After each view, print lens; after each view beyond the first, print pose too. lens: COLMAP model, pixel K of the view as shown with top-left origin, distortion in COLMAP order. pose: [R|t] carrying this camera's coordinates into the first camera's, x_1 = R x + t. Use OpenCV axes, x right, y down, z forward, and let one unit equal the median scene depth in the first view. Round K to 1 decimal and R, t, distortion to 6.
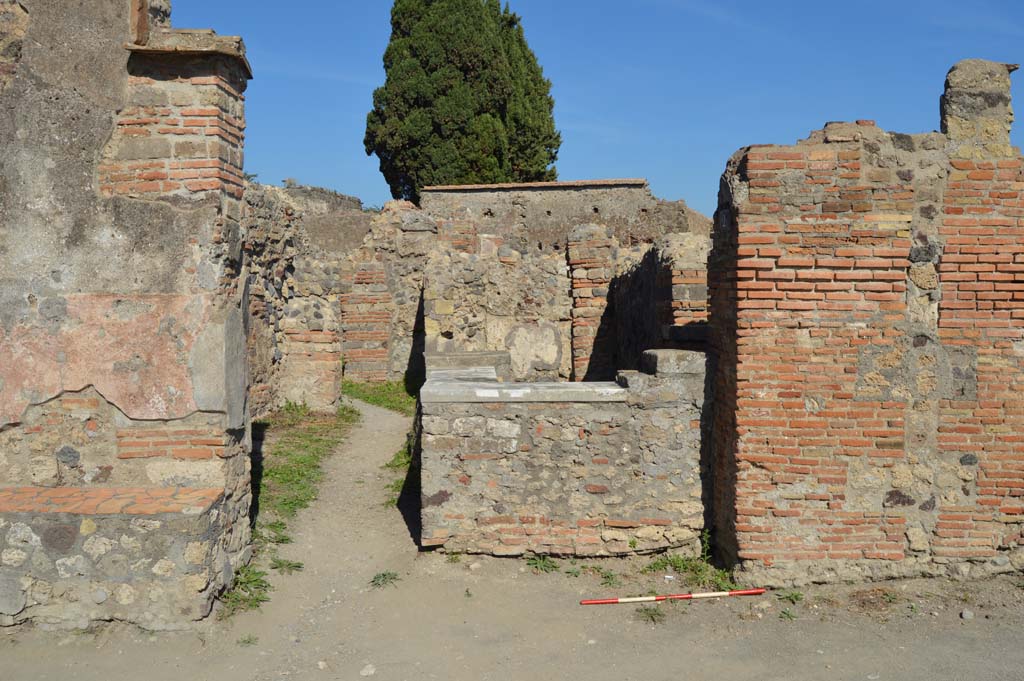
lens RADIAL K [[872.2, 0, 522.3], [0, 872.2, 344.9], [0, 0, 1]] dist [-0.077858, 0.003762]
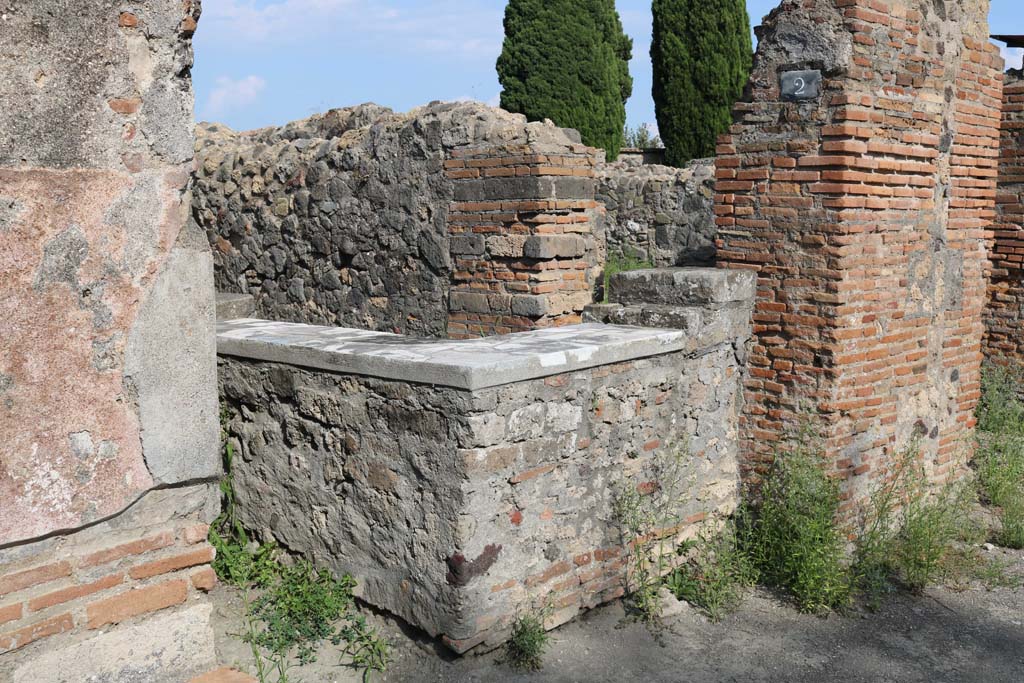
lens RADIAL K [[1052.3, 0, 512.0], [0, 1052.3, 341.5], [0, 0, 1]] dist [-0.075335, 0.004351]
pose [[0.697943, -0.093633, 0.710006, -0.570082], [0.039884, 0.994959, 0.092005, -0.021379], [-0.715042, -0.035896, 0.698159, 0.565201]]
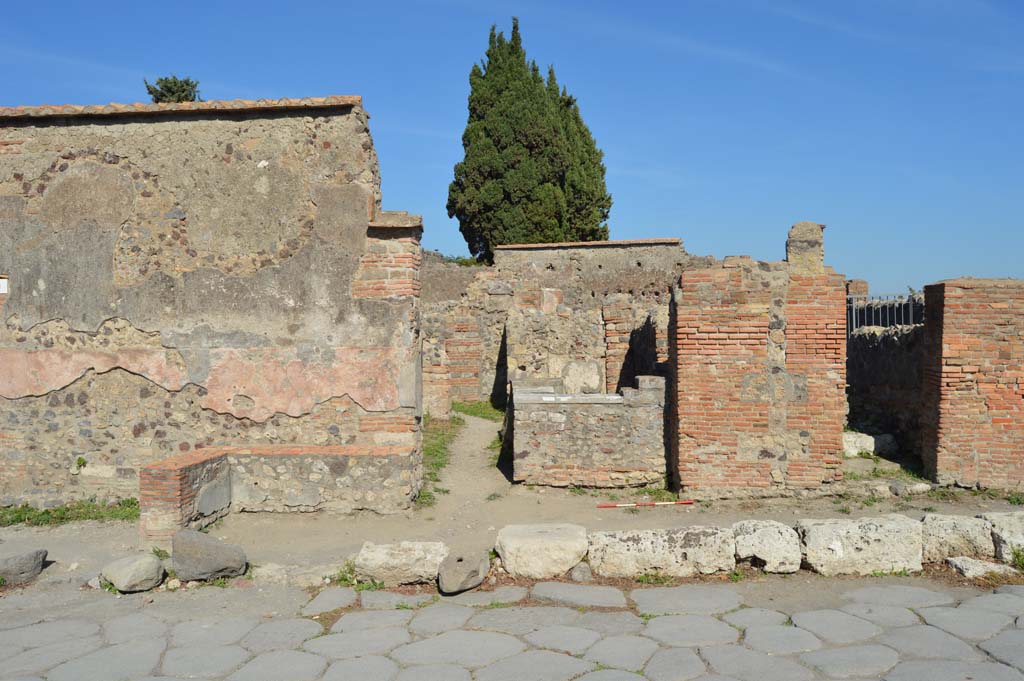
lens RADIAL K [[842.2, 0, 516.1], [0, 842.2, 353.8], [0, 0, 1]] dist [-0.116090, 0.010524]
pose [[0.996759, -0.003199, -0.080379, 0.038499], [0.000951, 0.999608, -0.027992, 0.009259], [0.080437, 0.027825, 0.996371, -0.870675]]
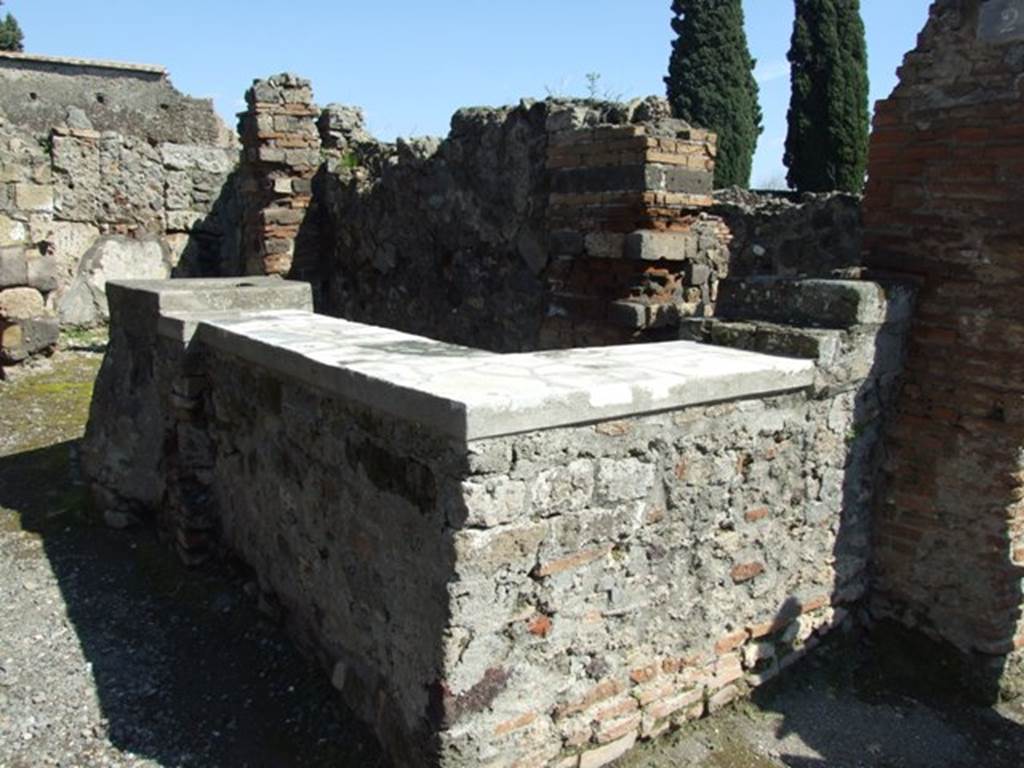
lens RADIAL K [[822.4, 0, 511.5], [0, 822.4, 356.5], [0, 0, 1]] dist [-0.064841, 0.048665]
pose [[0.810169, -0.056141, 0.583502, -0.292603], [-0.006900, 0.994421, 0.105257, 0.002084], [-0.586156, -0.089302, 0.805262, 0.776666]]
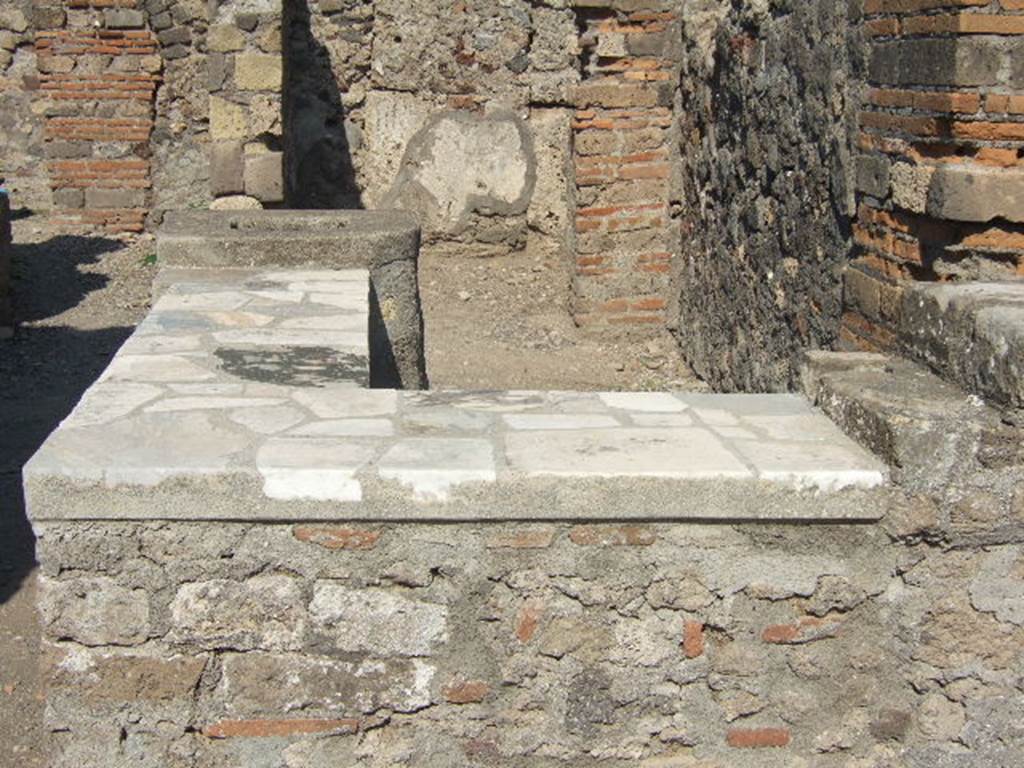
lens RADIAL K [[1405.5, 0, 512.0], [0, 1405.5, 384.0], [0, 0, 1]] dist [-0.136464, 0.379720]
pose [[0.998406, 0.020807, 0.052466, -0.006794], [-0.030054, 0.982811, 0.182149, -0.043696], [-0.047774, -0.183436, 0.981870, 0.661061]]
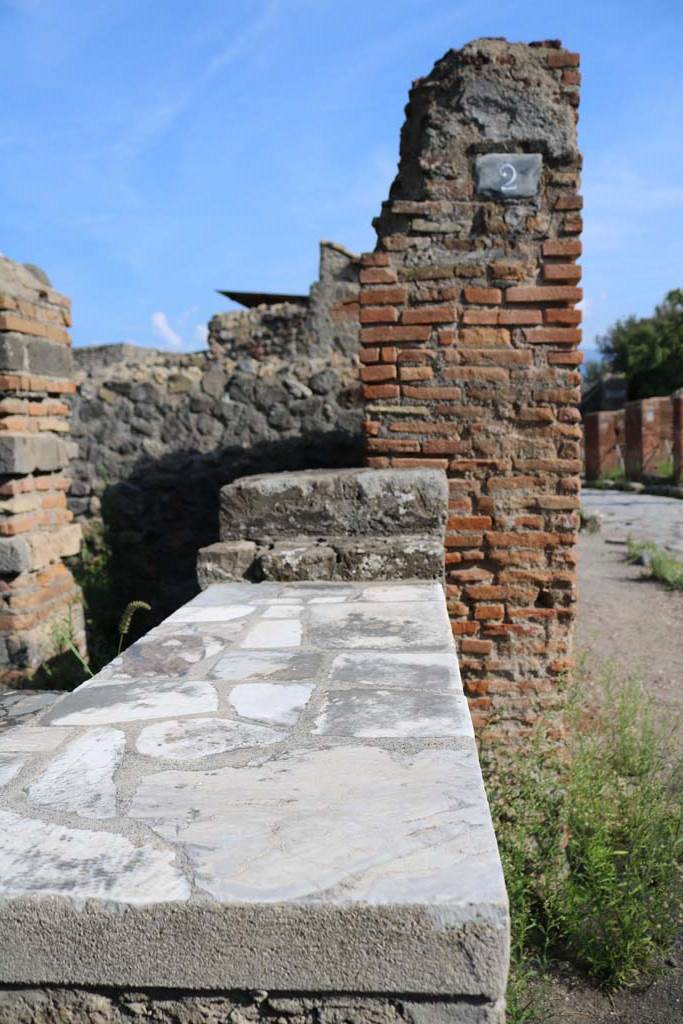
lens RADIAL K [[842.2, 0, 341.5], [0, 842.2, 512.0], [0, 0, 1]] dist [-0.116090, 0.010524]
pose [[0.139983, -0.097161, 0.985375, -0.241048], [0.077187, 0.993216, 0.086968, -0.011116], [-0.987141, 0.063885, 0.146533, 1.028663]]
